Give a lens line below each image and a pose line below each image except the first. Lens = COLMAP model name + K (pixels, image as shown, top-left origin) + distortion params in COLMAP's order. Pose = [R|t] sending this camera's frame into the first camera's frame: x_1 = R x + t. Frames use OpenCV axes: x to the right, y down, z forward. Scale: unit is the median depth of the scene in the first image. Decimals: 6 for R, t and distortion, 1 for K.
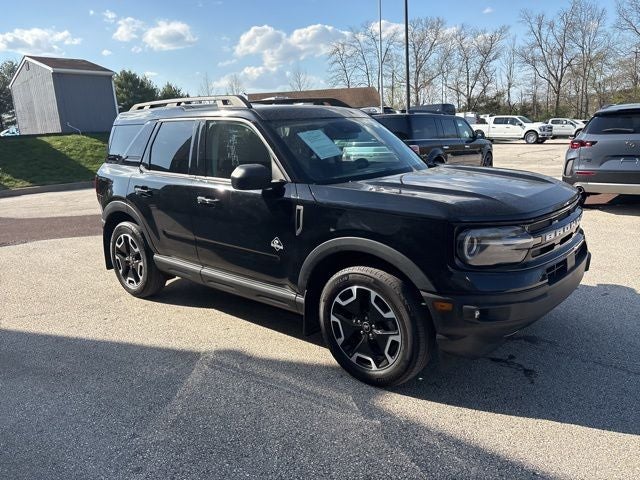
lens RADIAL K [[499.7, 0, 323.4], [0, 499.7, 231.1], [0, 0, 1]] dist [0.070288, -0.084989]
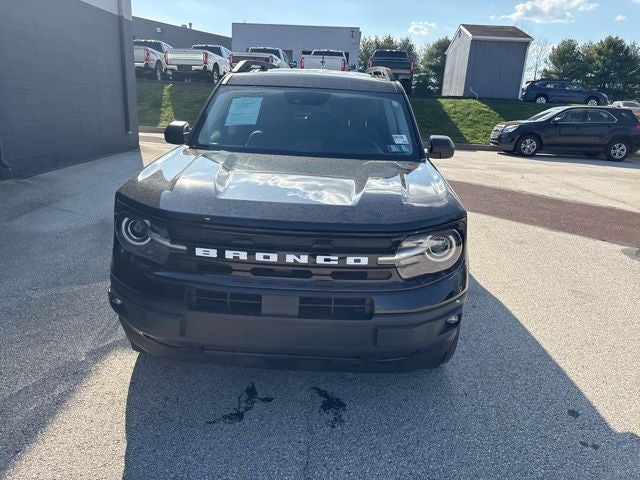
lens RADIAL K [[490.2, 0, 322.3], [0, 490.2, 229.5], [0, 0, 1]] dist [0.076846, -0.086122]
pose [[0.615132, 0.279209, -0.737330, 0.144352], [-0.233667, 0.957740, 0.167732, -0.025040], [0.753002, 0.069113, 0.654378, 0.082637]]
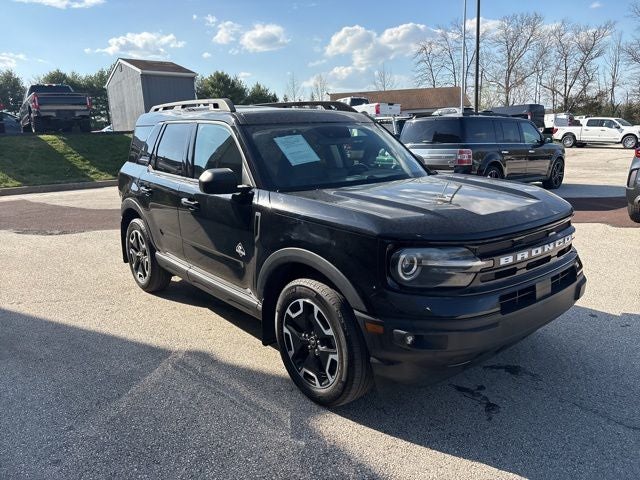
lens RADIAL K [[499.6, 0, 320.3], [0, 499.6, 228.7], [0, 0, 1]] dist [0.061115, -0.066941]
pose [[0.984117, 0.048949, -0.170637, 0.035418], [-0.049504, 0.998773, 0.001001, -0.003793], [0.170476, 0.007462, 0.985333, 0.007789]]
